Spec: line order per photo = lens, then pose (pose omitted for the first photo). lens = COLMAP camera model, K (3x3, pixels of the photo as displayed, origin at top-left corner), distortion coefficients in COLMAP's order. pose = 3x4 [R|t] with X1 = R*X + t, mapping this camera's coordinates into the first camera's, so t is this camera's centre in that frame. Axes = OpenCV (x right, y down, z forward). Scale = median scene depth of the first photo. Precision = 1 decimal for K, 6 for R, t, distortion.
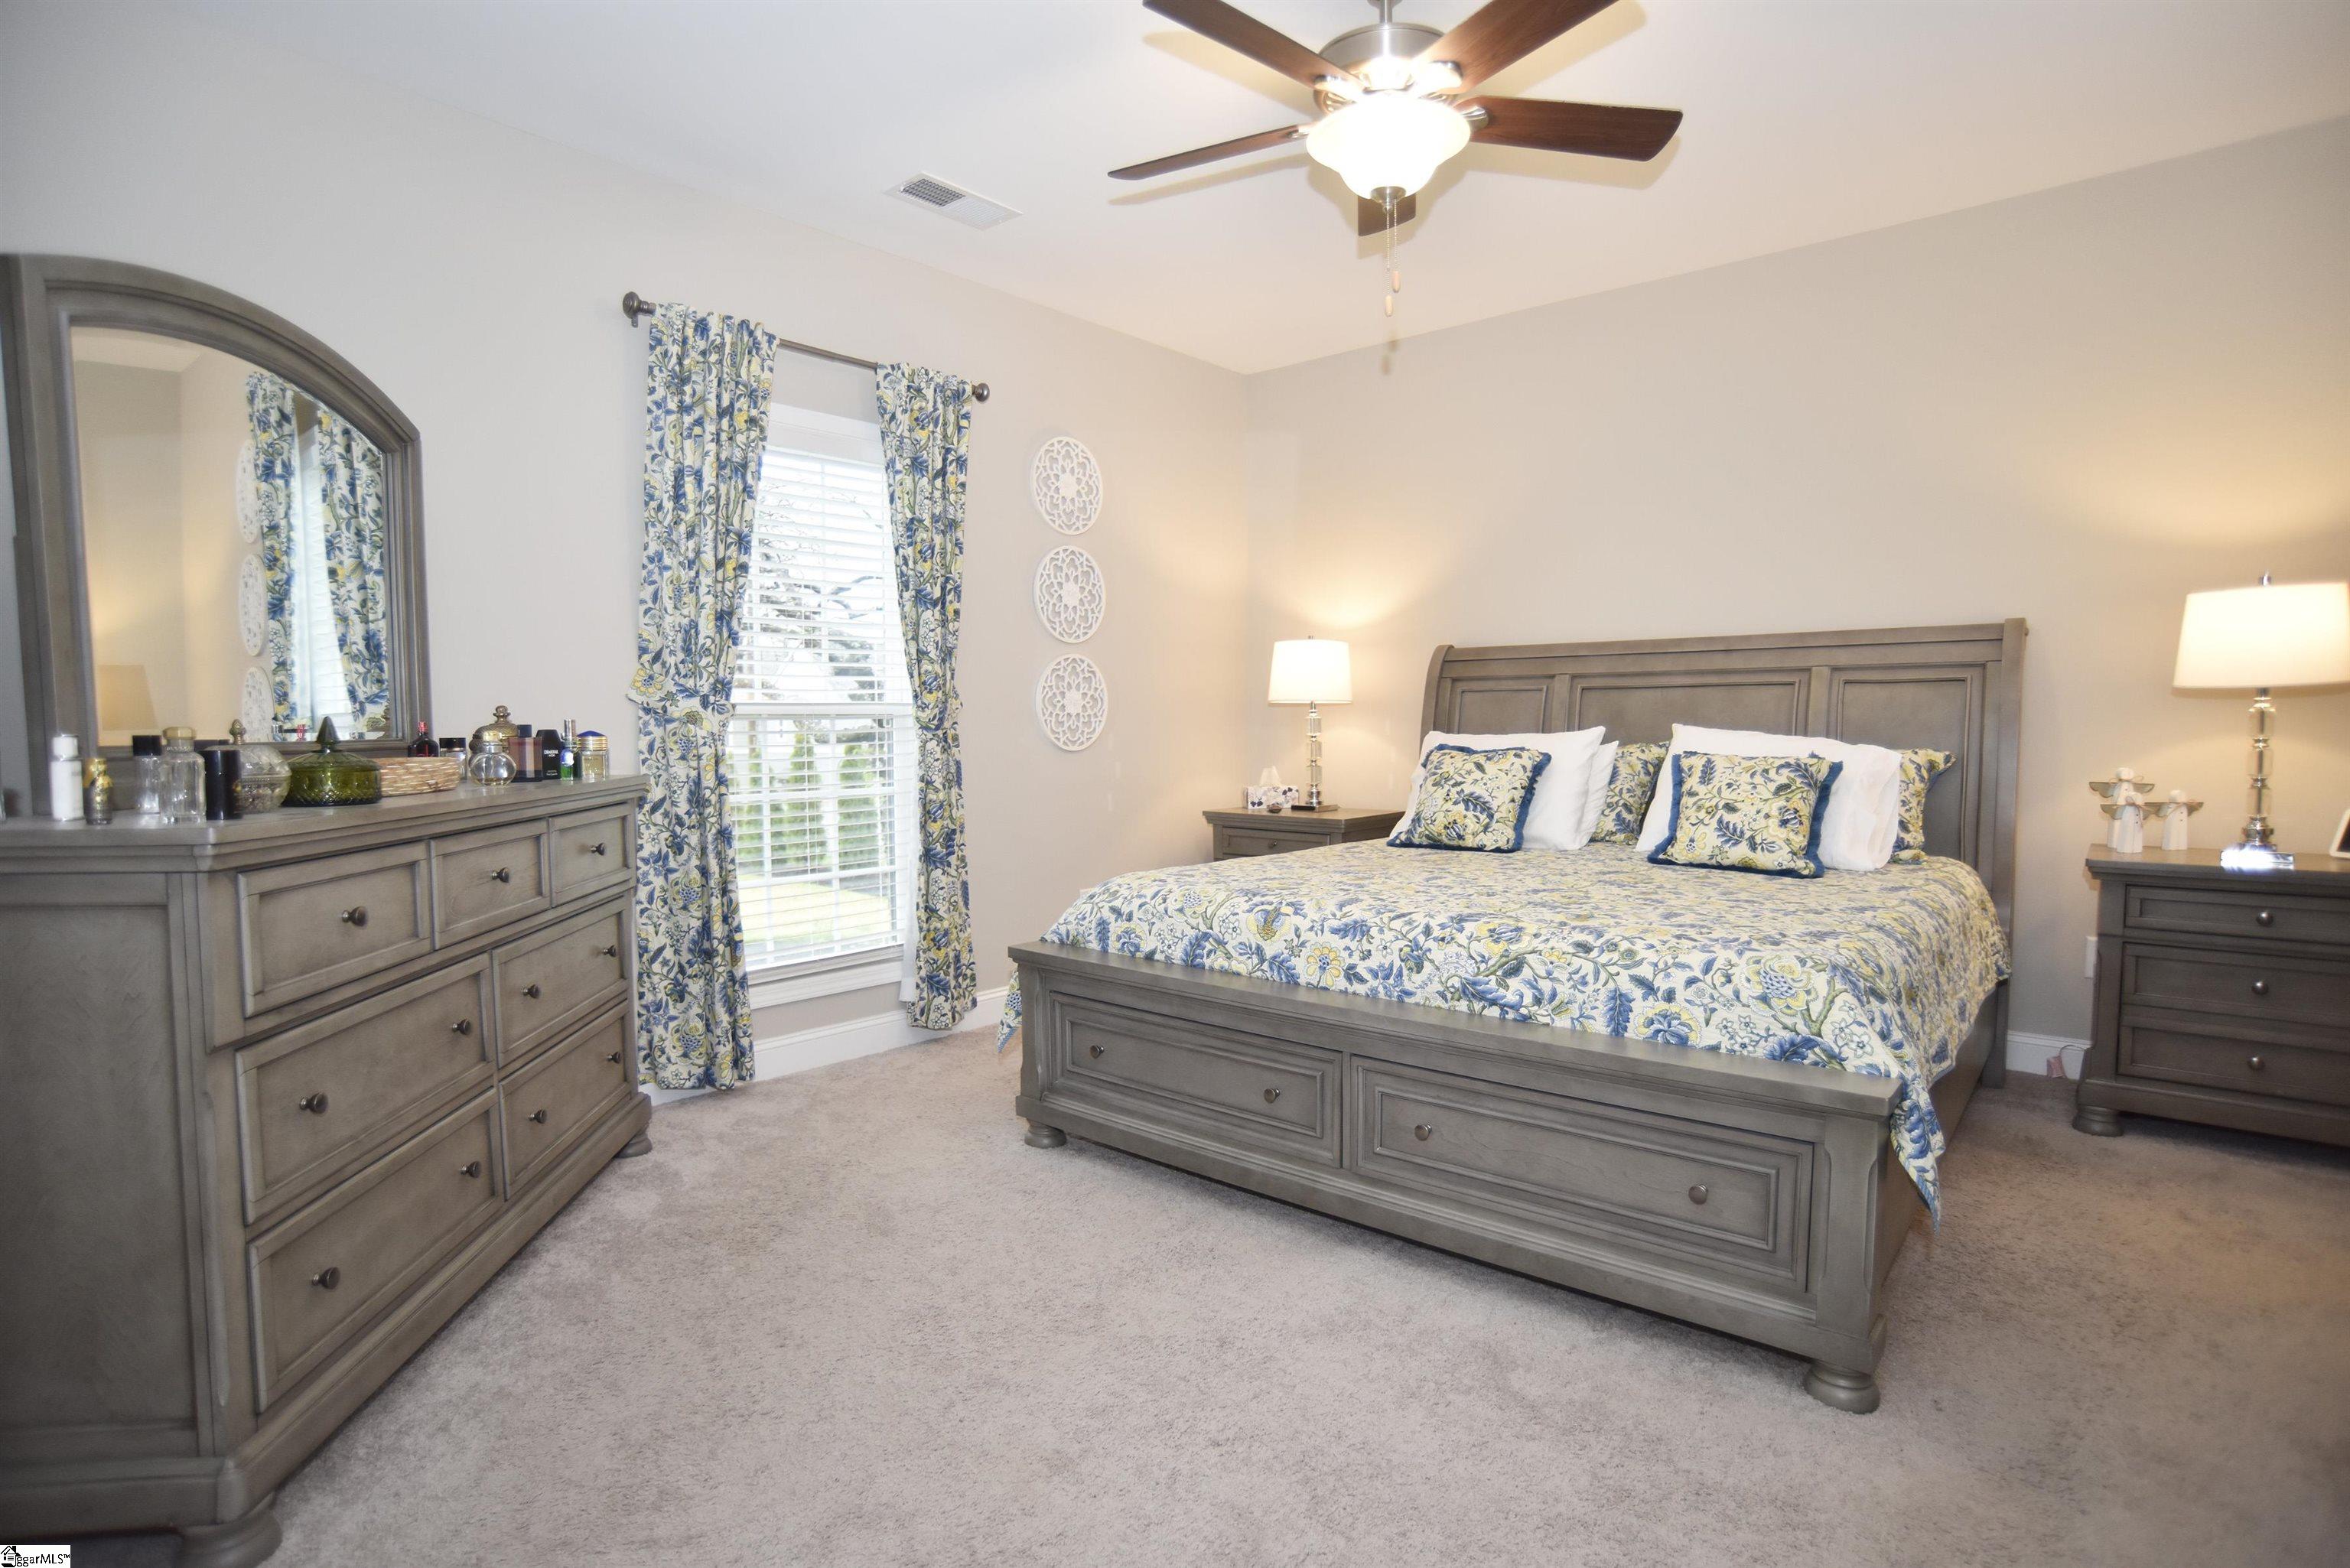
lens RADIAL K [[1194.2, 0, 1174.3], [0, 1194.2, 795.1], [0, 0, 1]] dist [-0.111477, 0.057579]
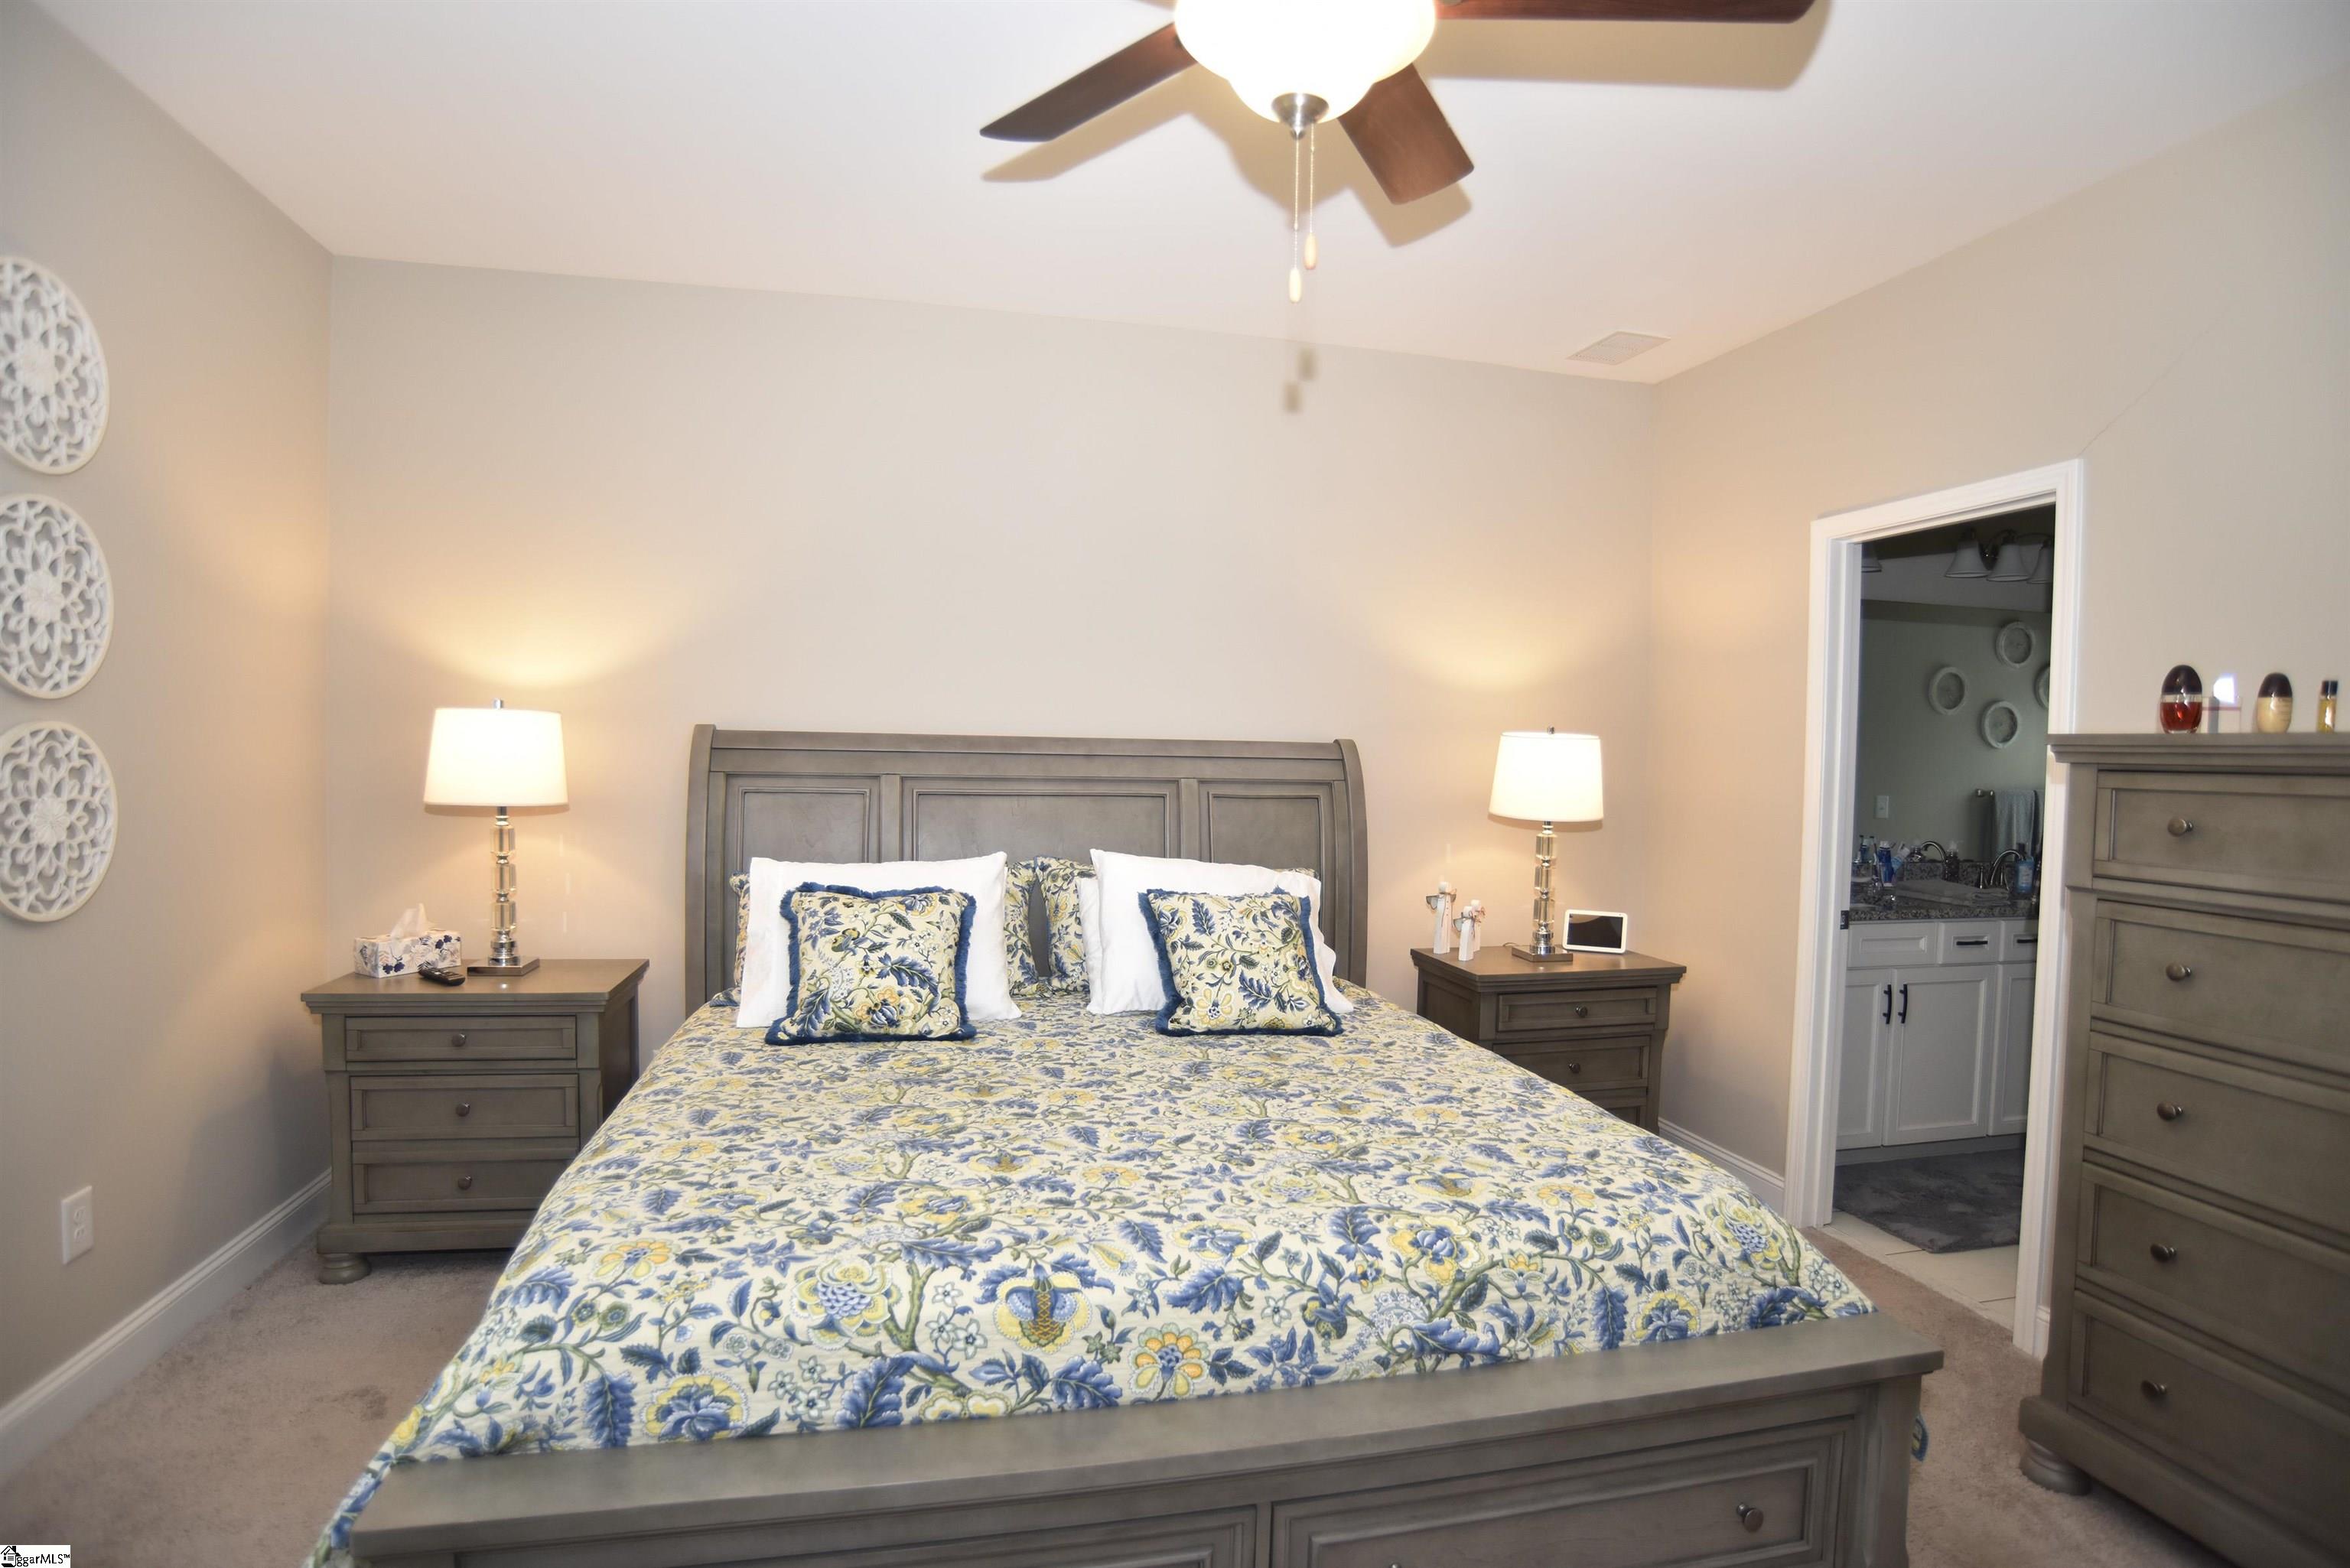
lens RADIAL K [[1194.2, 0, 1174.3], [0, 1194.2, 795.1], [0, 0, 1]] dist [-0.111477, 0.057579]
pose [[0.583114, -0.009244, 0.812338, -0.315835], [0.021841, 0.999752, -0.004301, -0.127087], [-0.812097, 0.020250, 0.583171, 0.603285]]
